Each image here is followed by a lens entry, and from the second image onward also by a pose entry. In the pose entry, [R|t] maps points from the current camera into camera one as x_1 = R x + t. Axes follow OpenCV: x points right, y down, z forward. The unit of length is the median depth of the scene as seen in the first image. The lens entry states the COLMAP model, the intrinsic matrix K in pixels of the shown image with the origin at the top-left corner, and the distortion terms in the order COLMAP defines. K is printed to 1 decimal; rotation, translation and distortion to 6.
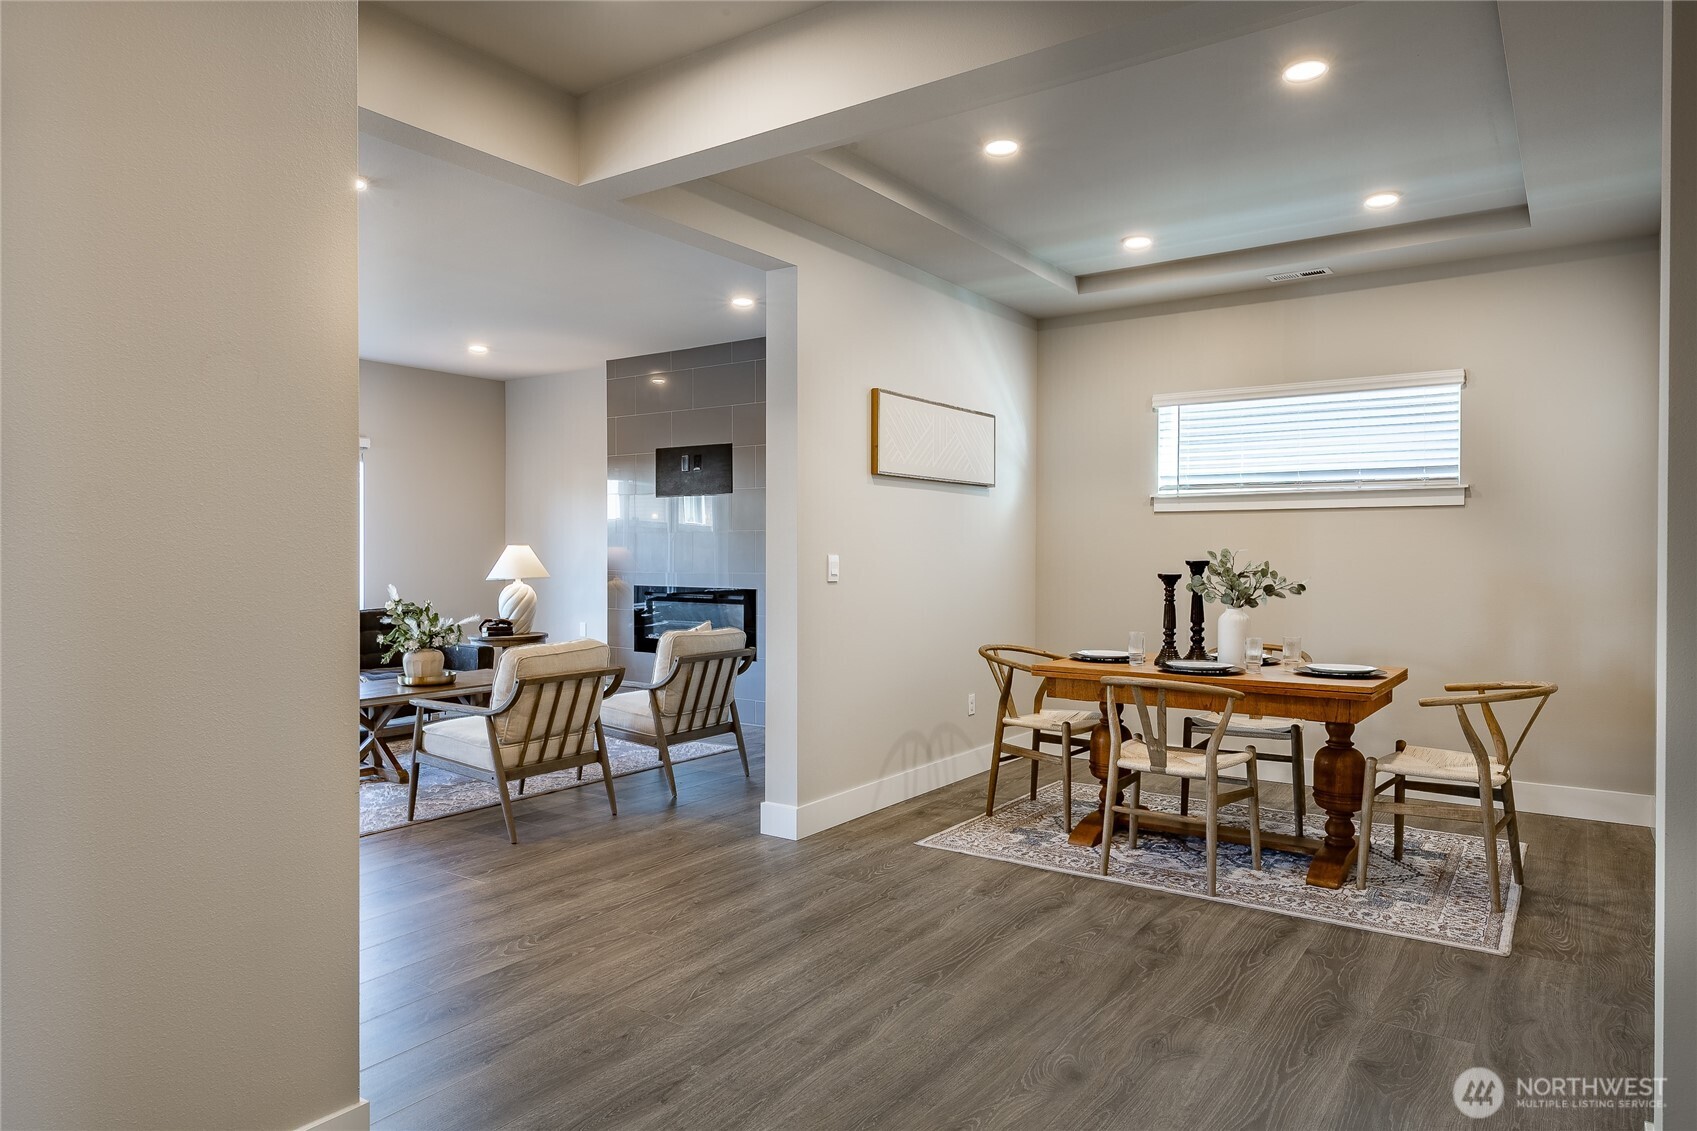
lens RADIAL K [[1039.8, 0, 848.5], [0, 1039.8, 565.5], [0, 0, 1]] dist [-0.000237, -0.000134]
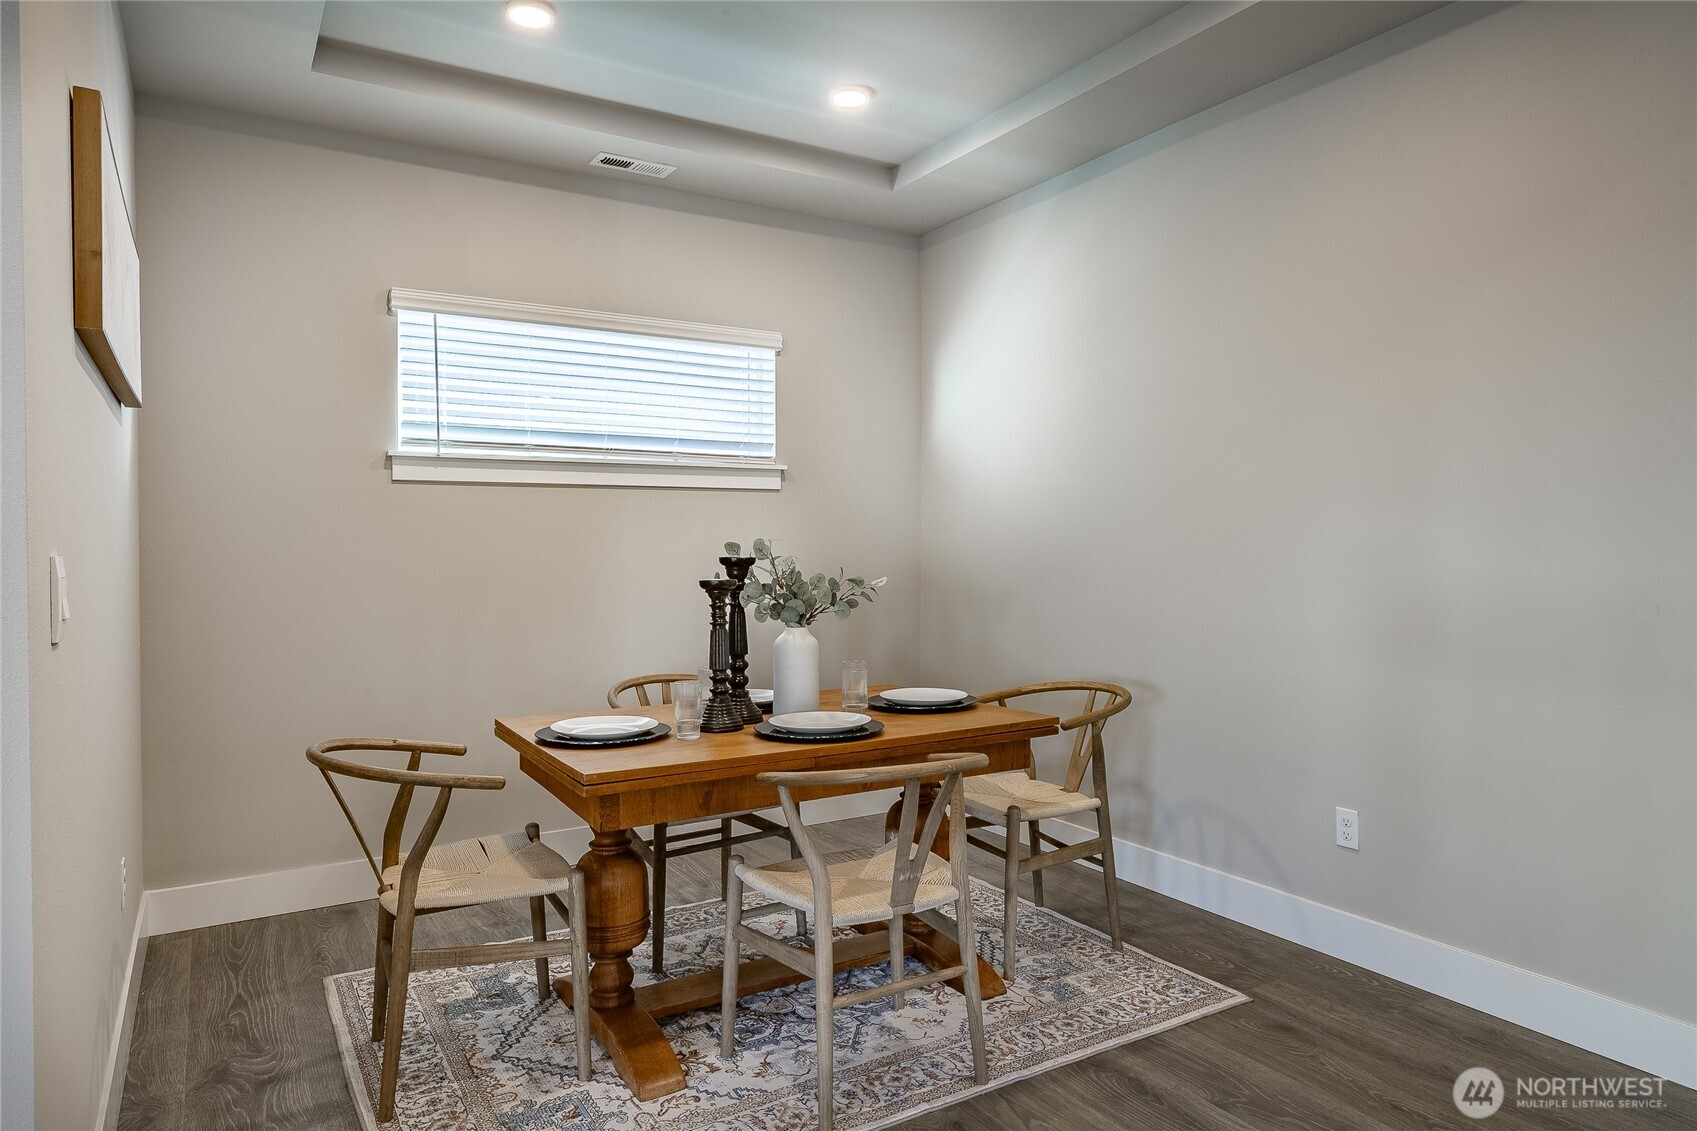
lens RADIAL K [[1039.8, 0, 848.5], [0, 1039.8, 565.5], [0, 0, 1]] dist [-0.000237, -0.000134]
pose [[0.401104, -0.022824, 0.915748, -0.223472], [0.015251, 0.999717, 0.018236, -0.010648], [-0.915906, 0.006652, 0.401339, 0.699271]]
